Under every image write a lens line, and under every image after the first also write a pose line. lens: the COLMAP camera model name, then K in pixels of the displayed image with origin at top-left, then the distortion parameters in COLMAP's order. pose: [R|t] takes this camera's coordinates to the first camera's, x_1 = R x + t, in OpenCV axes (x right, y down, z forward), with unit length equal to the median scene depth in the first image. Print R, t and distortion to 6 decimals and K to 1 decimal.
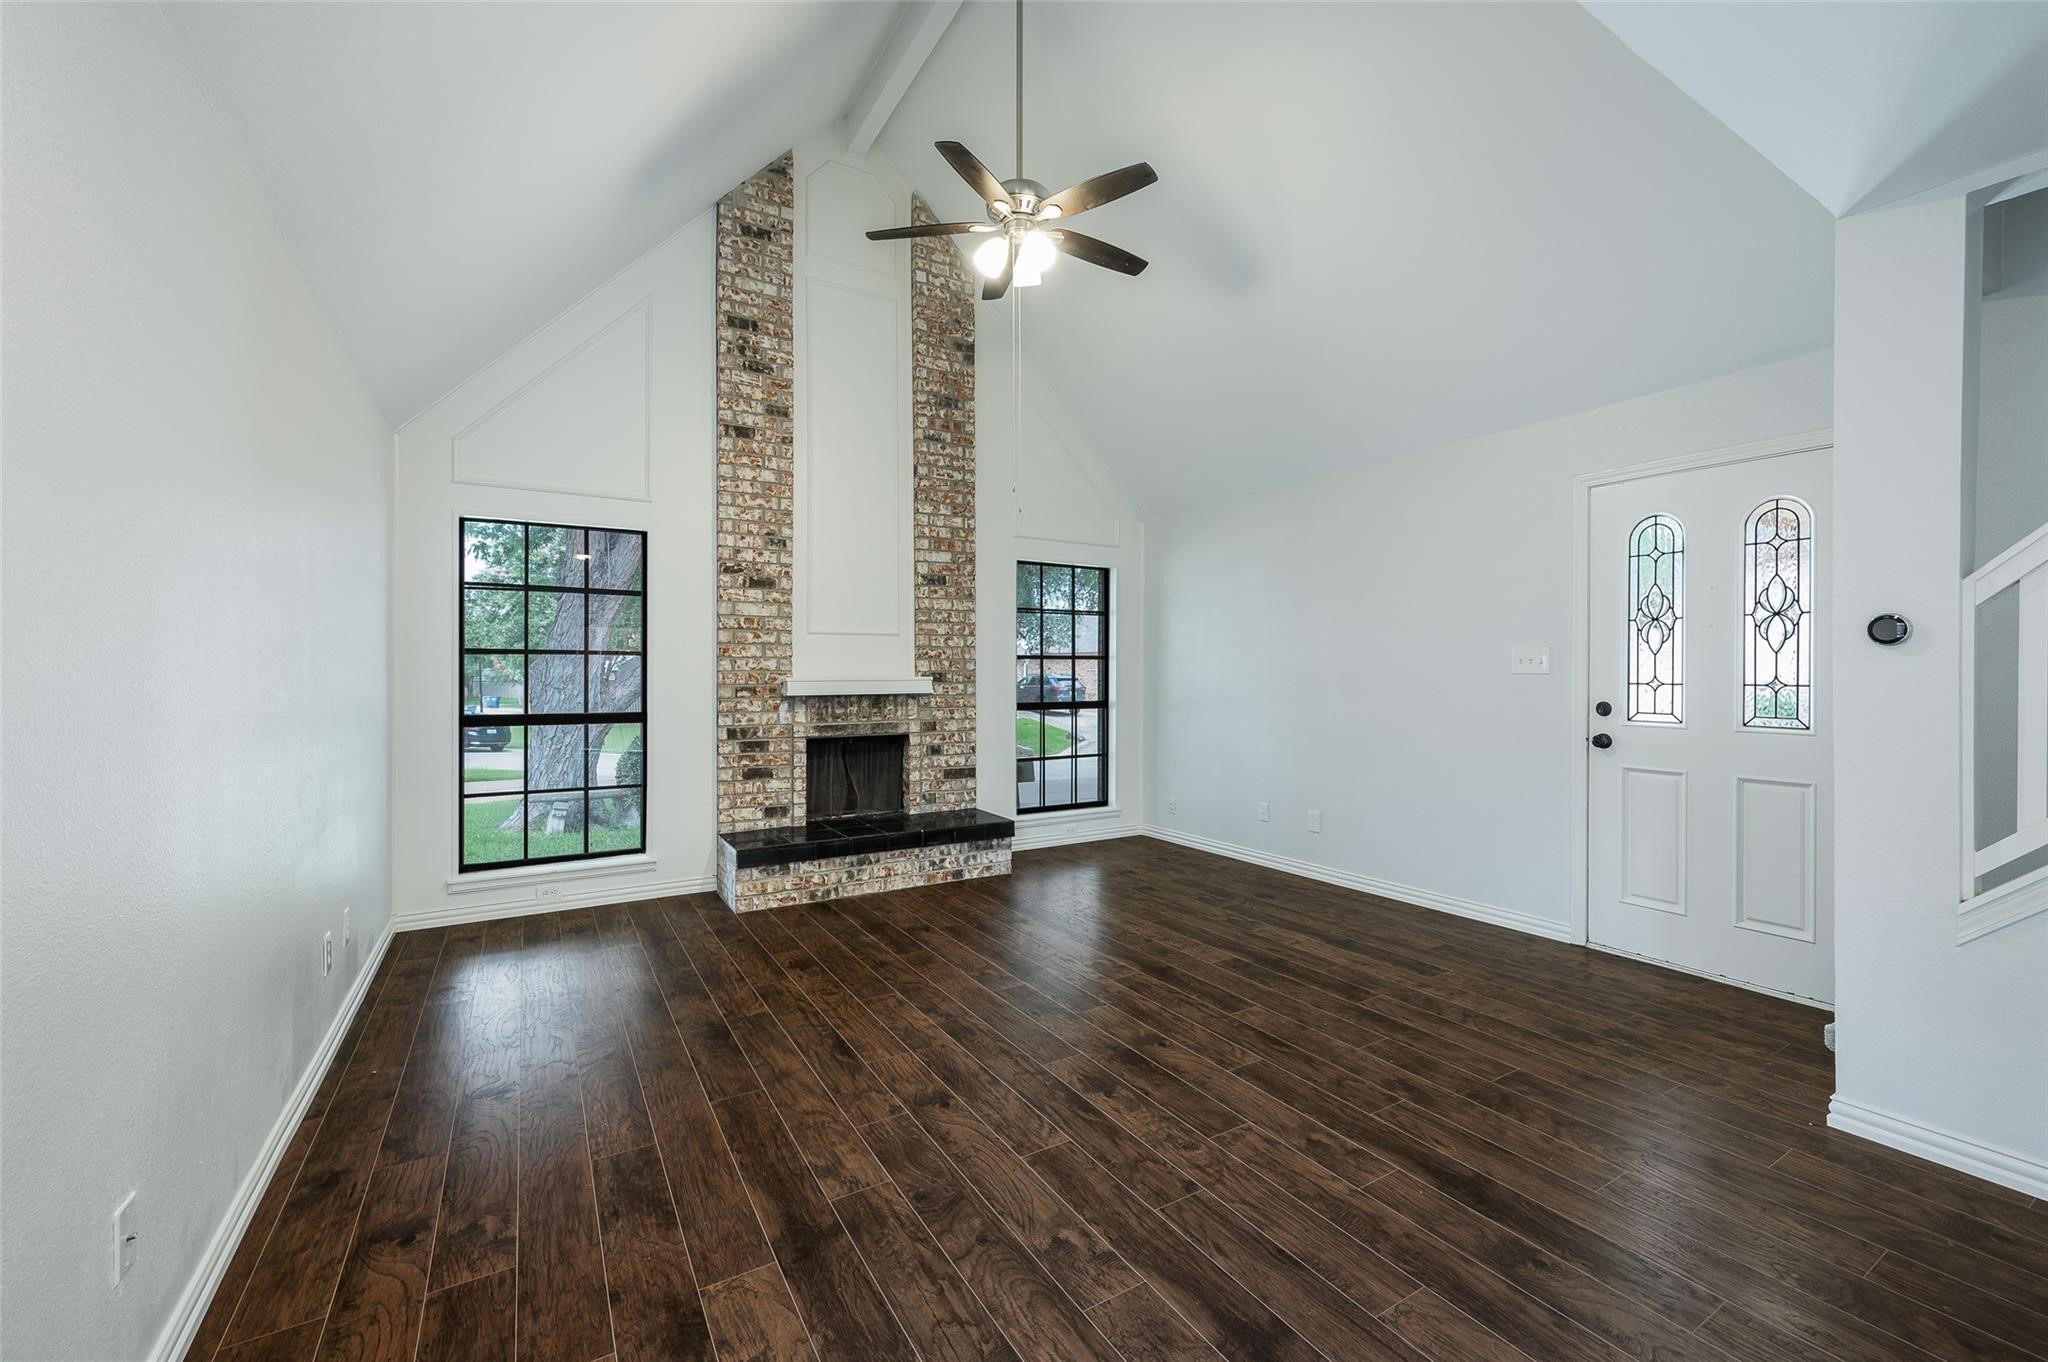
lens RADIAL K [[824.4, 0, 1015.1], [0, 824.4, 679.1], [0, 0, 1]] dist [0.003127, 0.000143]
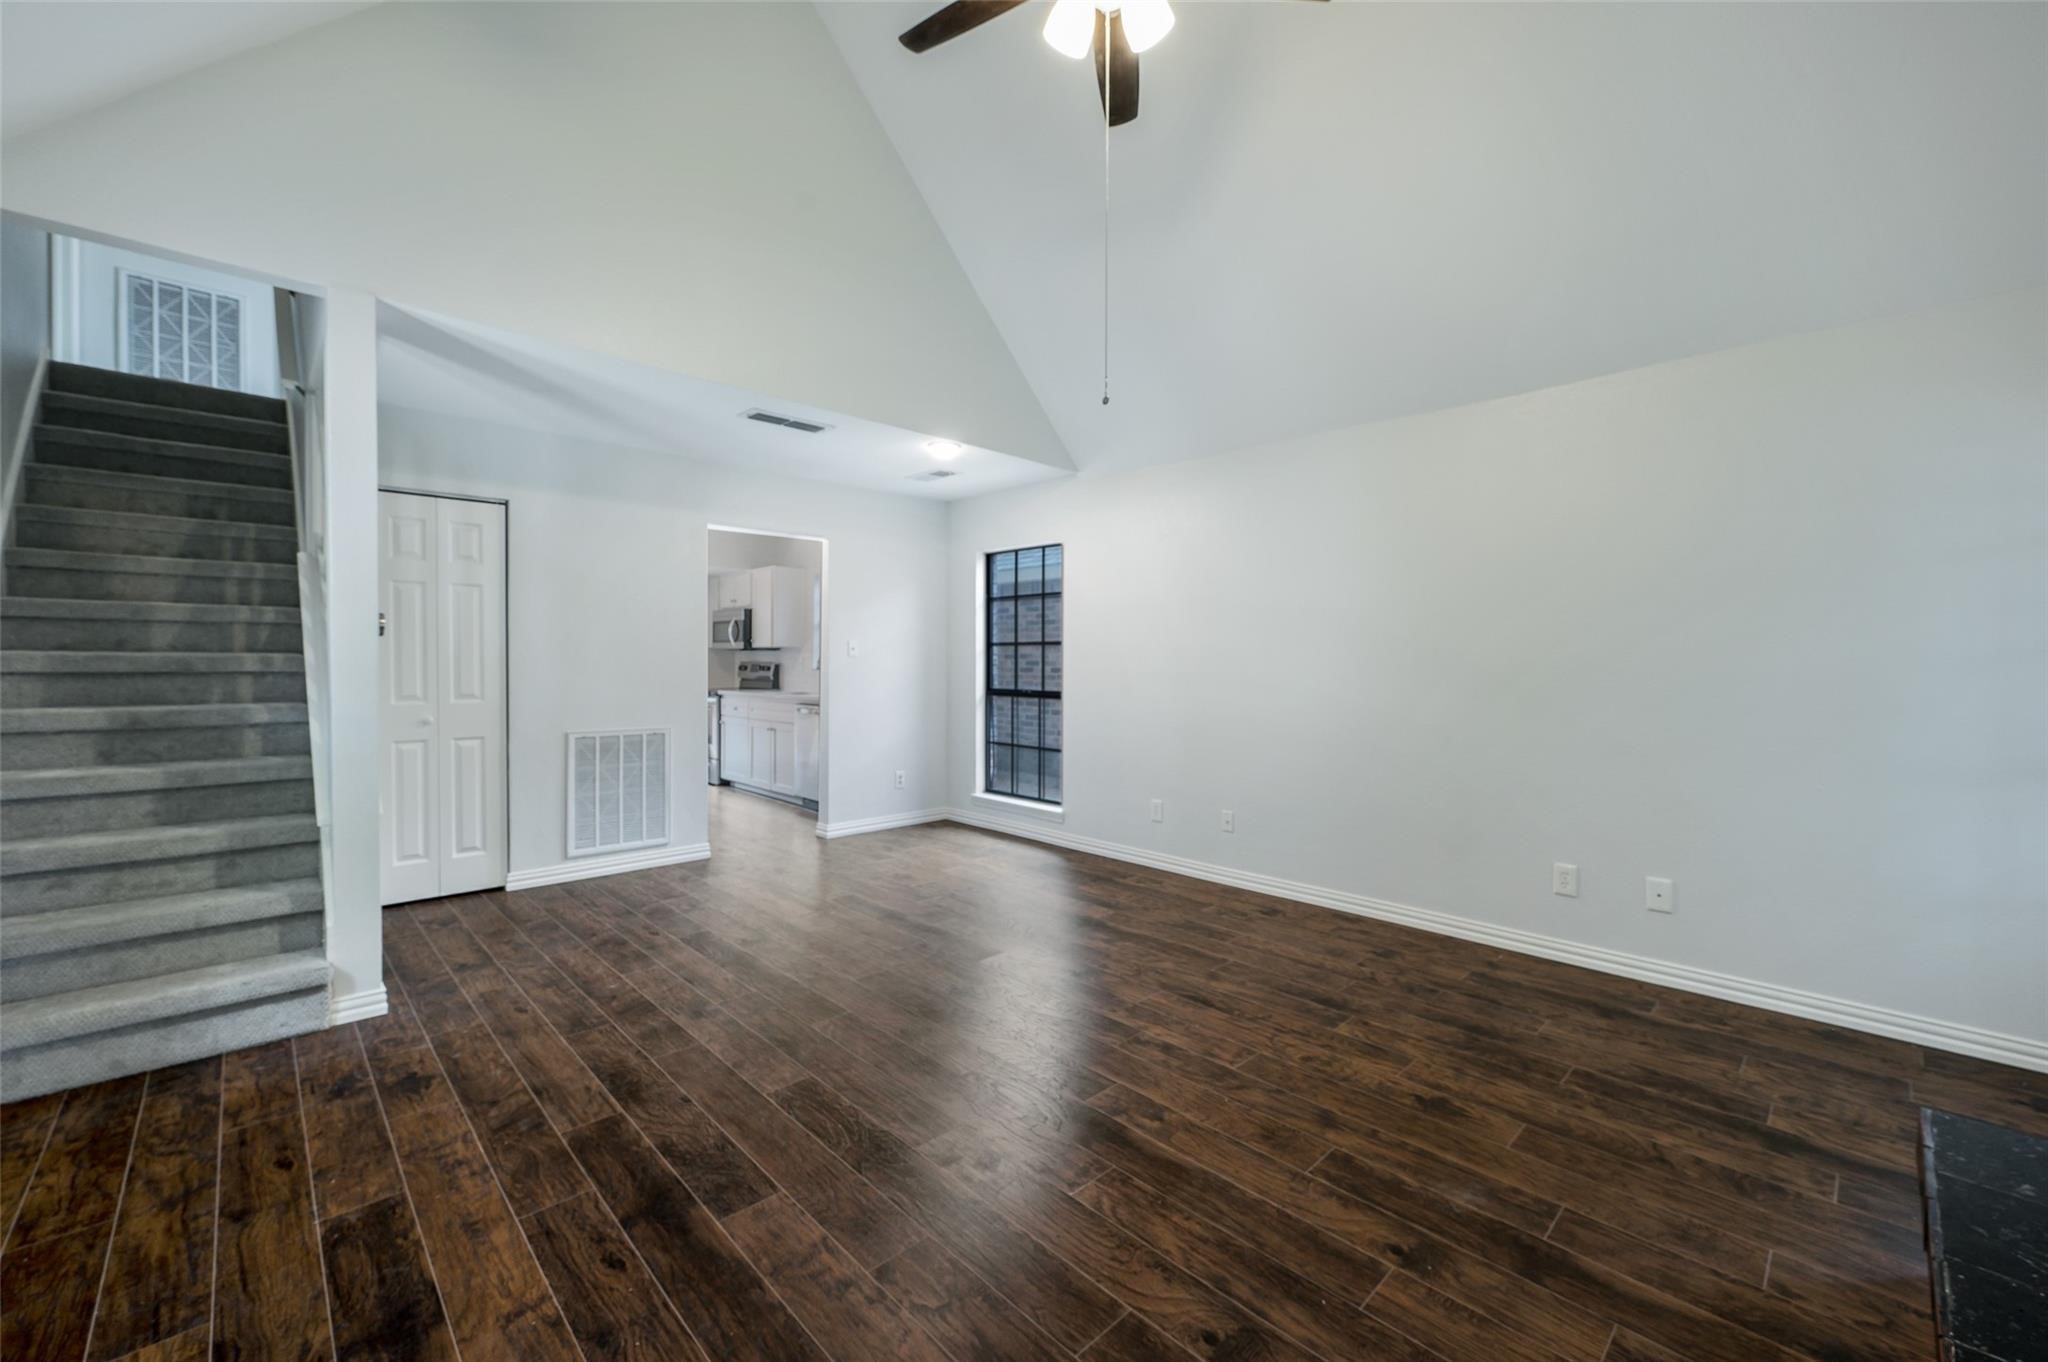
lens RADIAL K [[824.4, 0, 1043.8], [0, 824.4, 665.0], [0, 0, 1]] dist [0.003127, 0.000143]
pose [[-0.968191, -0.001233, -0.250209, 0.181852], [-0.004152, 0.999929, 0.011140, -0.006252], [0.250178, 0.011825, -0.968128, 1.373319]]
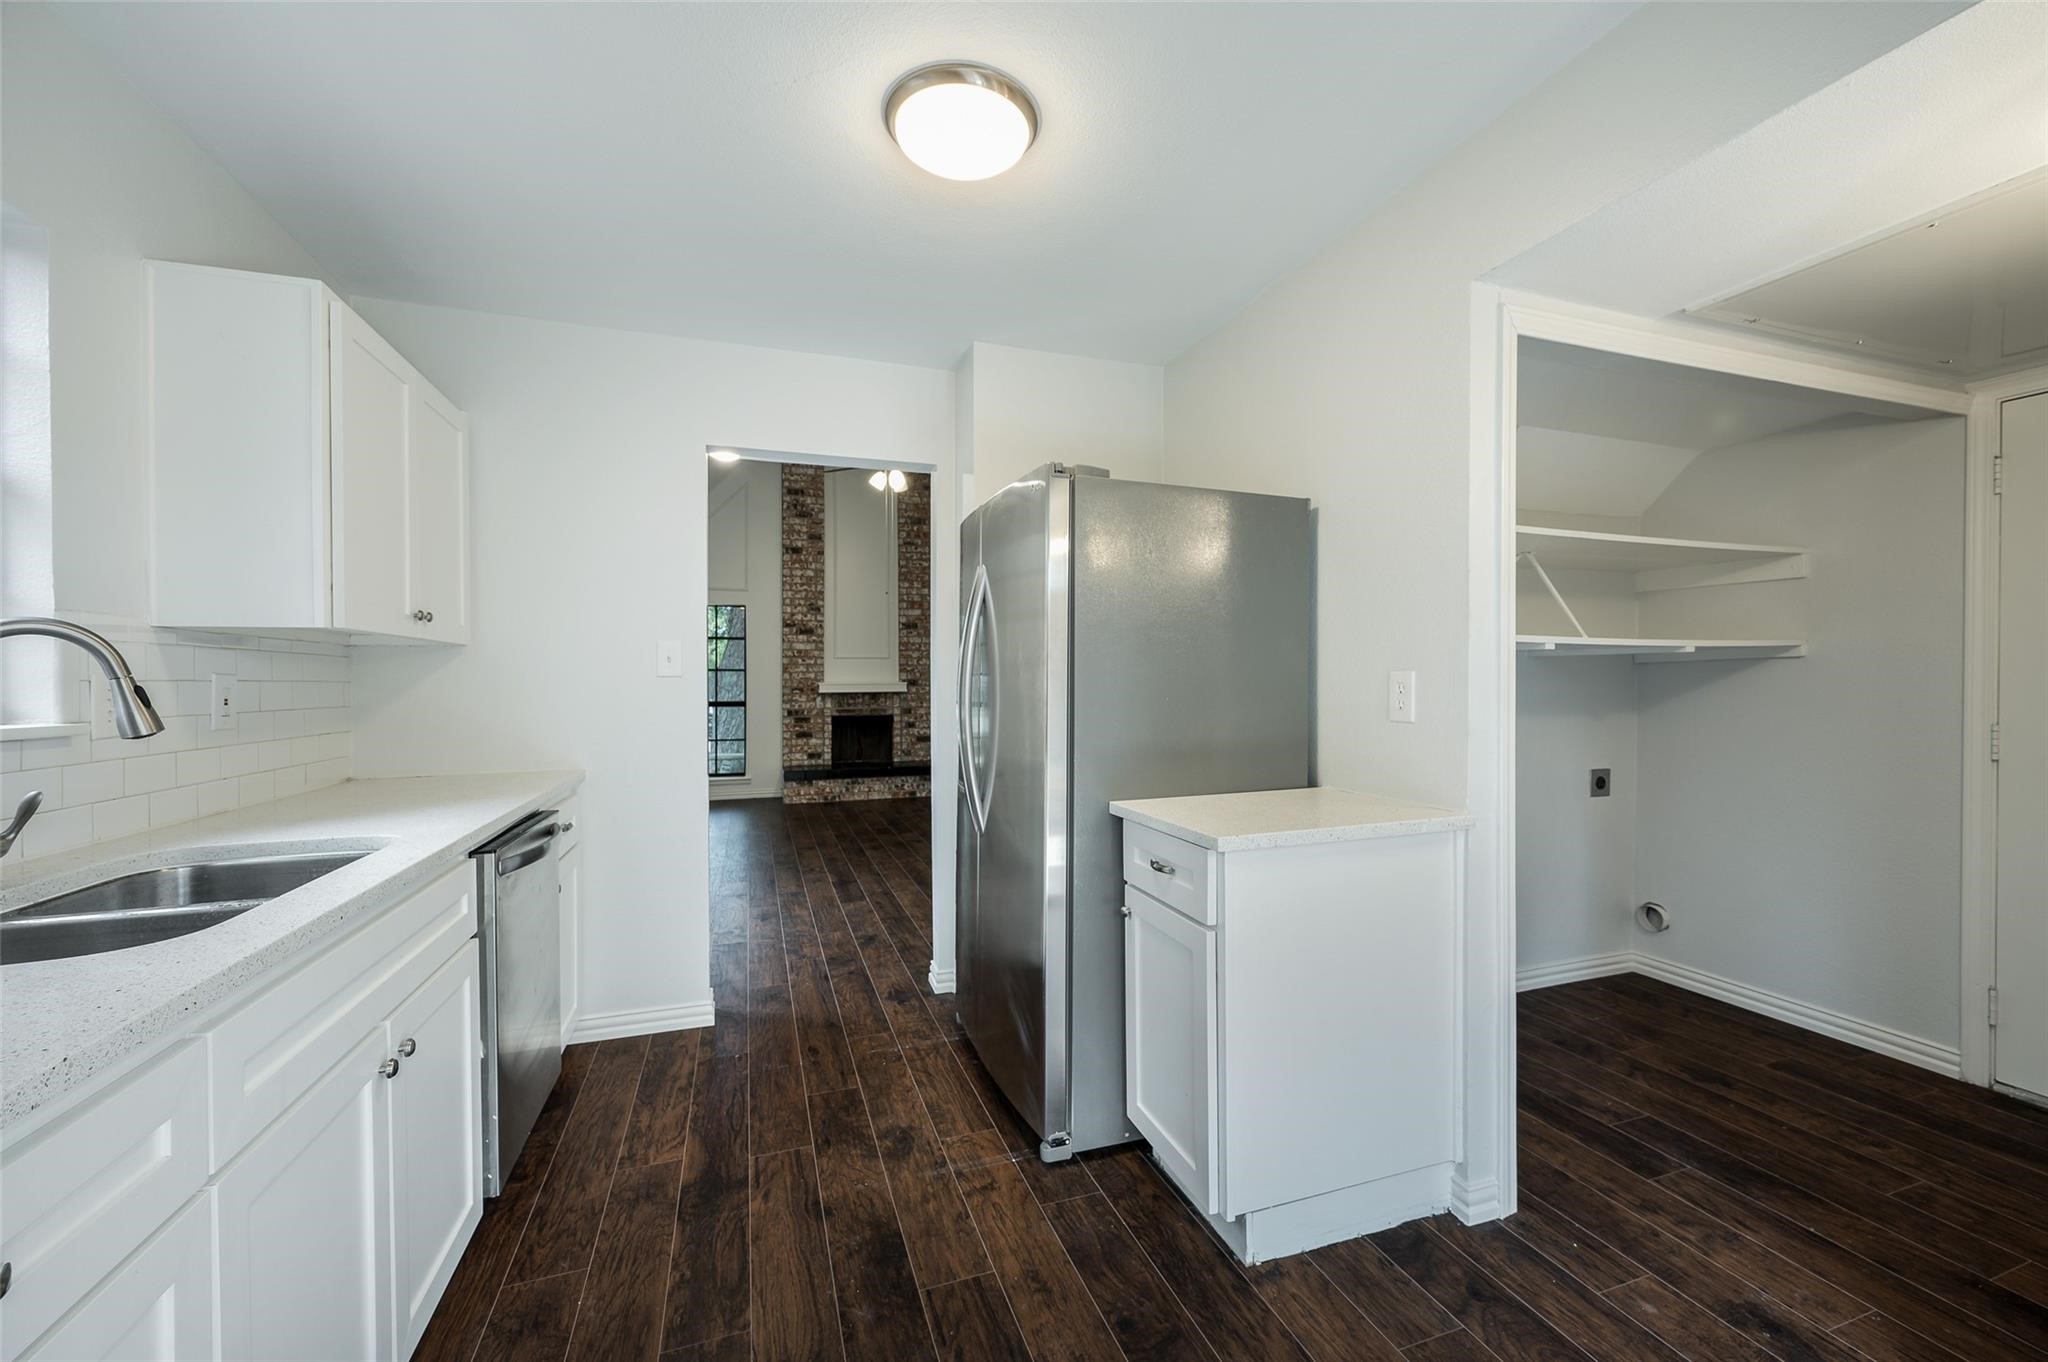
lens RADIAL K [[824.4, 0, 1071.2], [0, 824.4, 688.7], [0, 0, 1]] dist [0.003127, 0.000143]
pose [[0.982568, 0.000135, -0.185906, 0.626498], [0.001086, 0.999979, 0.006463, -0.000136], [0.185903, -0.006552, 0.982546, -0.712350]]
